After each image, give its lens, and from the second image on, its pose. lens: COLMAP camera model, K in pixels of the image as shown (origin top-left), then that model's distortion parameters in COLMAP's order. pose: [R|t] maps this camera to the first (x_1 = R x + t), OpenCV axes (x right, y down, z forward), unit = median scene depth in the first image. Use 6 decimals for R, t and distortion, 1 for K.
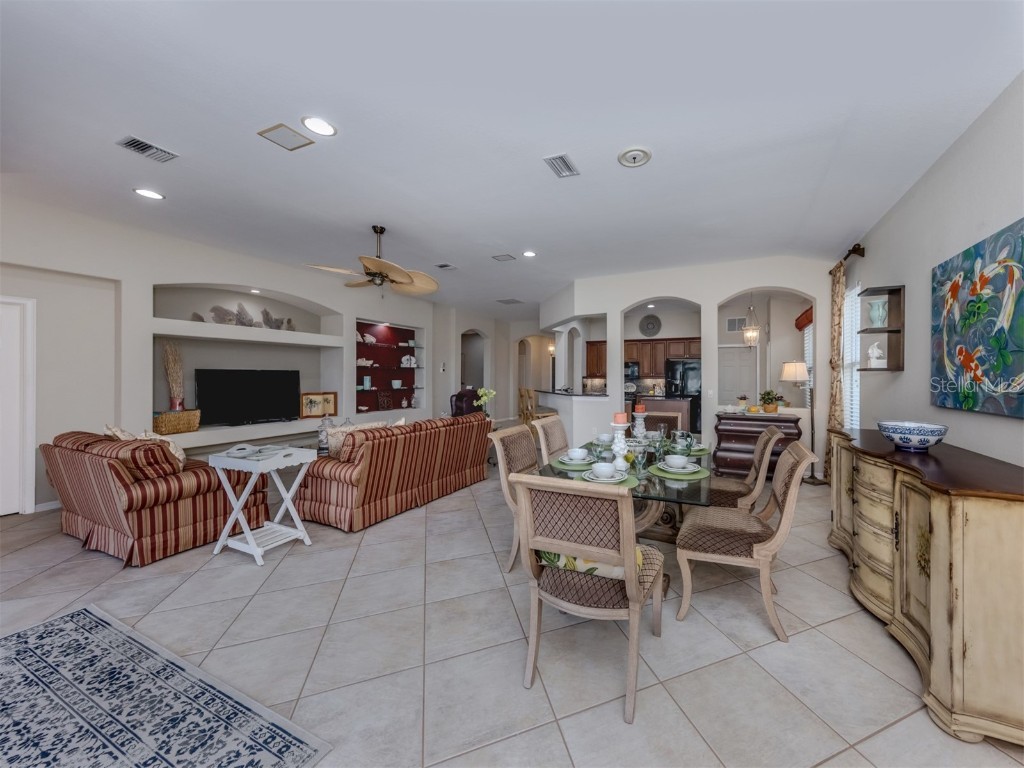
lens RADIAL K [[367.6, 0, 575.3], [0, 367.6, 377.6], [0, 0, 1]] dist [0.001900, 0.000201]
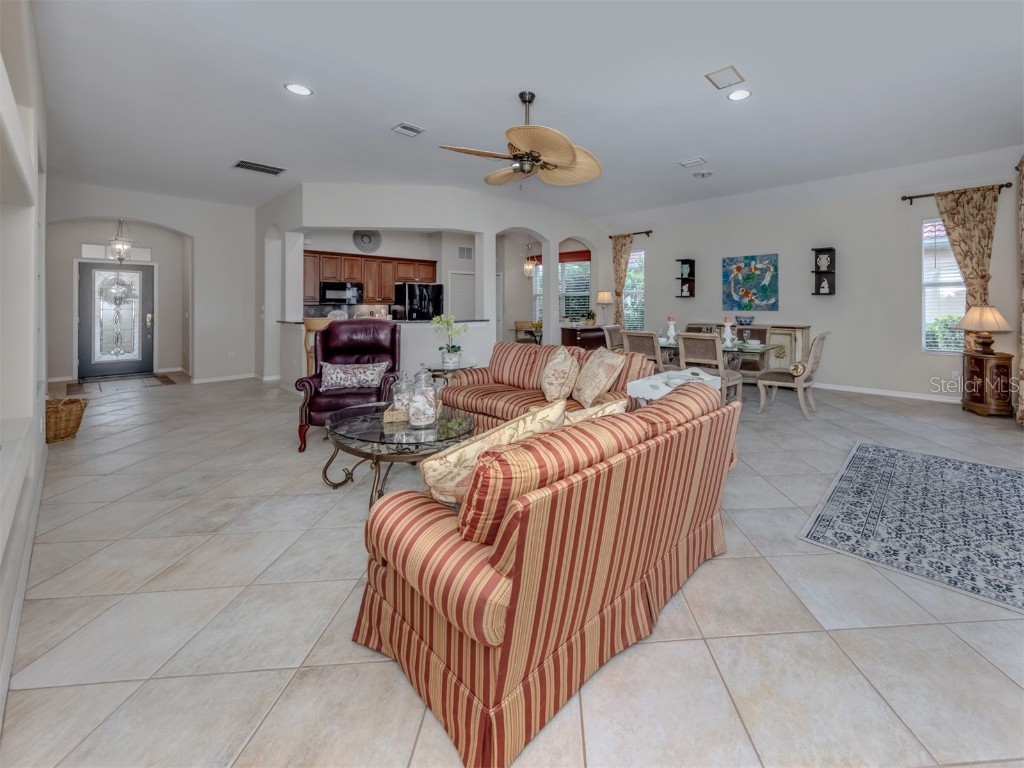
lens RADIAL K [[424.4, 0, 581.0], [0, 424.4, 304.9], [0, 0, 1]] dist [0.003616, 0.000141]
pose [[0.298911, -0.000670, 0.954281, -2.564964], [0.005895, 0.999982, -0.001144, 0.039594], [-0.954263, 0.005968, 0.298909, 1.237423]]
